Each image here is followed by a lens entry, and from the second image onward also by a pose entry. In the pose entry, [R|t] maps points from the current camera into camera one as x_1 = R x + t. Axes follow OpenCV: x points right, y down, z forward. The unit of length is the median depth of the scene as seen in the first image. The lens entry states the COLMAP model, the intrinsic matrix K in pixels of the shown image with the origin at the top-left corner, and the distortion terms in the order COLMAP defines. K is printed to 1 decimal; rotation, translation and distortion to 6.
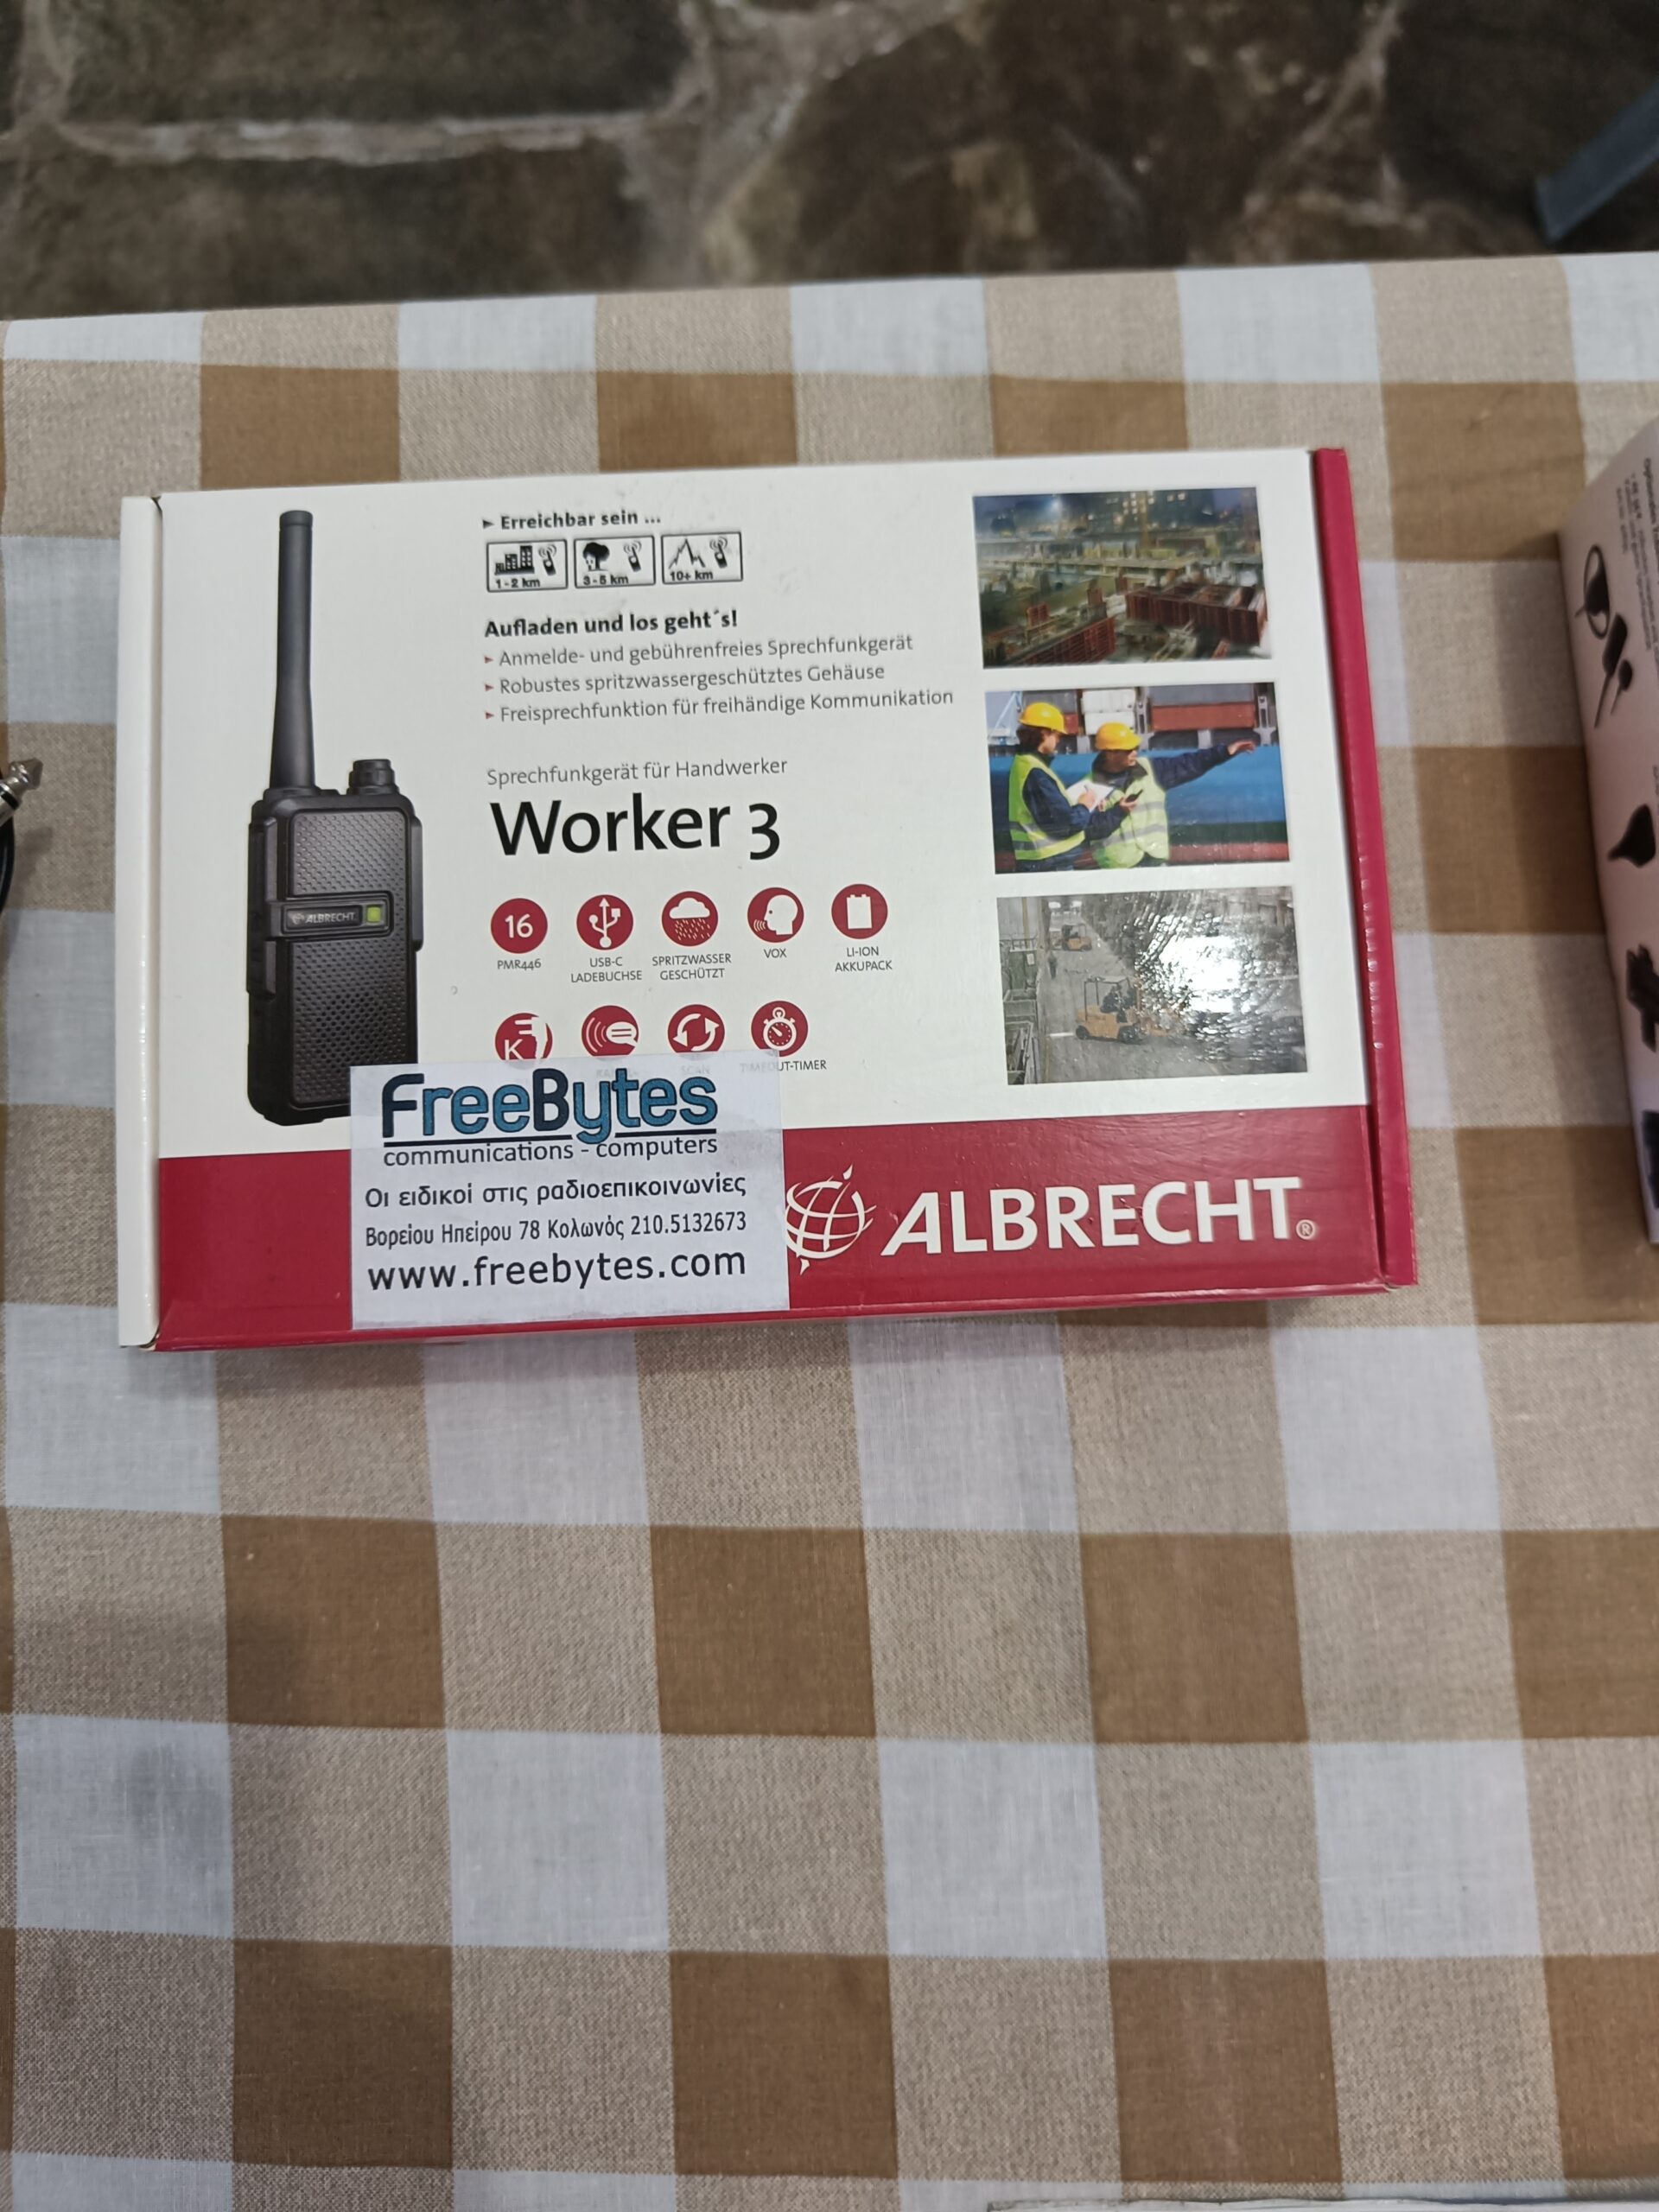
lens RADIAL K [[1532.9, 0, 710.5], [0, 1532.9, 1099.3], [0, 0, 1]] dist [-0.009771, 0.005205]
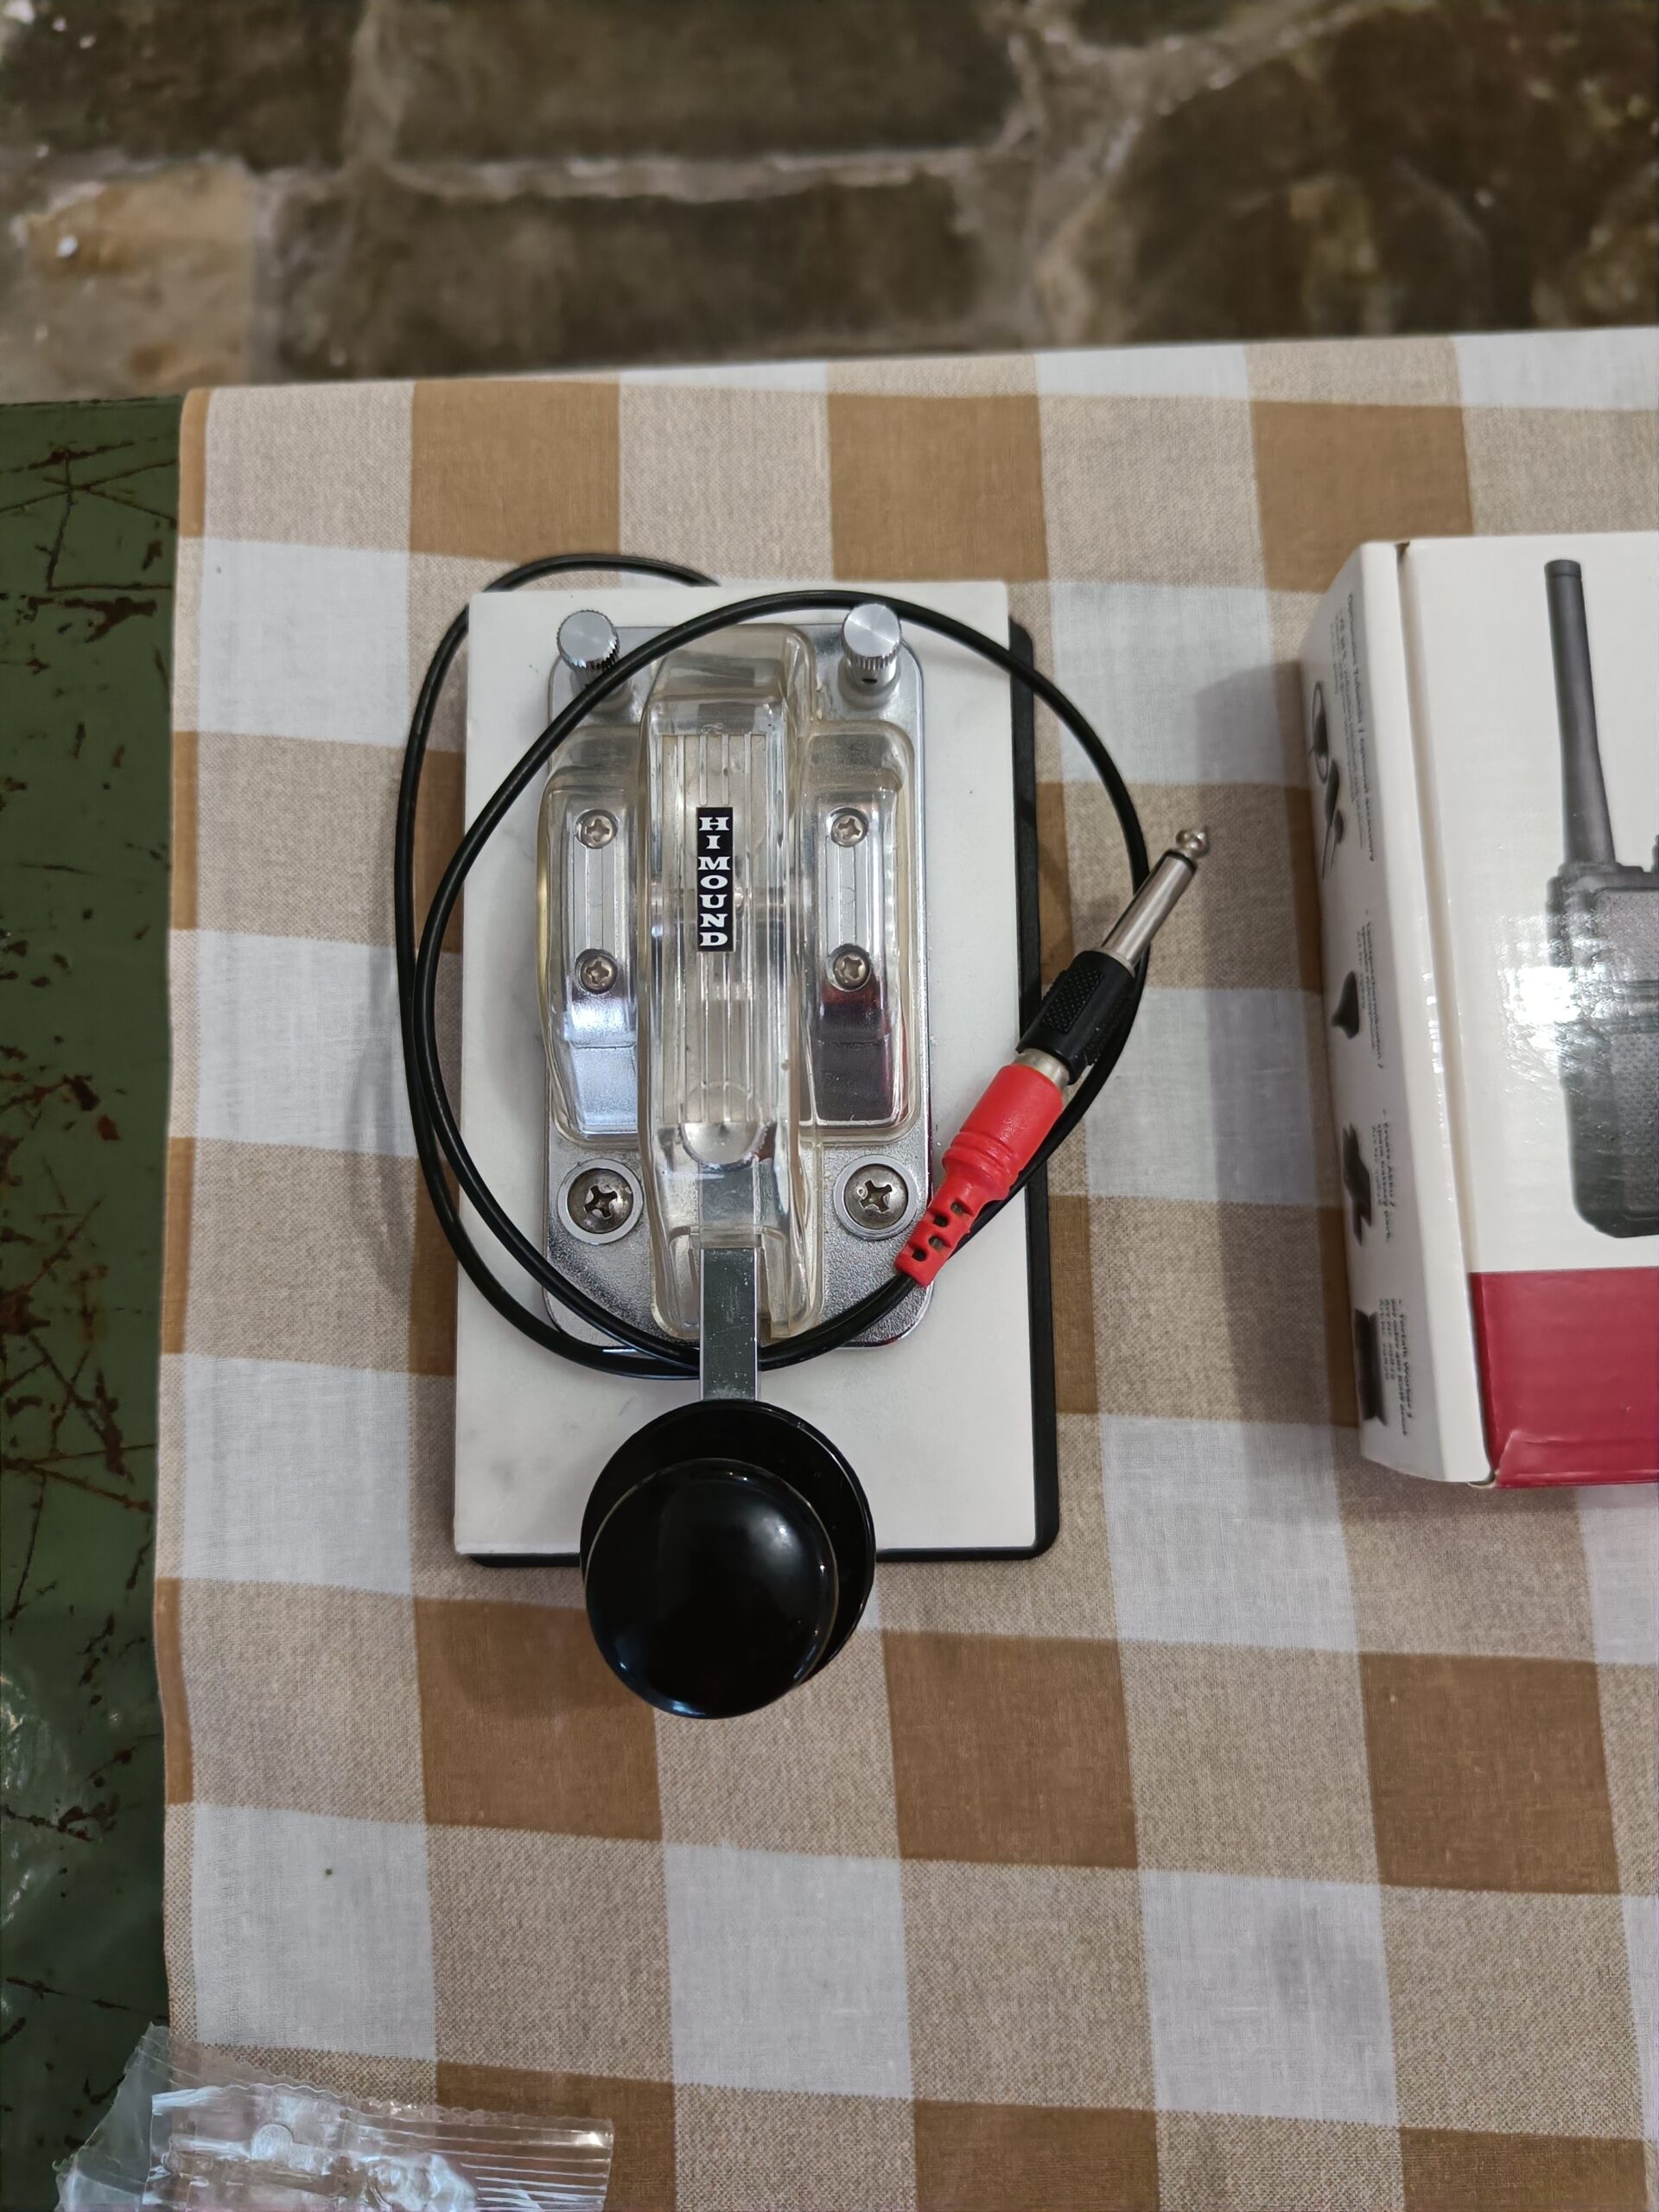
lens RADIAL K [[1542.6, 0, 785.4], [0, 1542.6, 1094.5], [0, 0, 1]] dist [-0.026446, 0.019018]
pose [[0.999621, 0.009176, -0.025957, -0.633256], [-0.009741, 0.999716, -0.021730, -0.036510], [0.025750, 0.021975, 0.999427, 0.071405]]
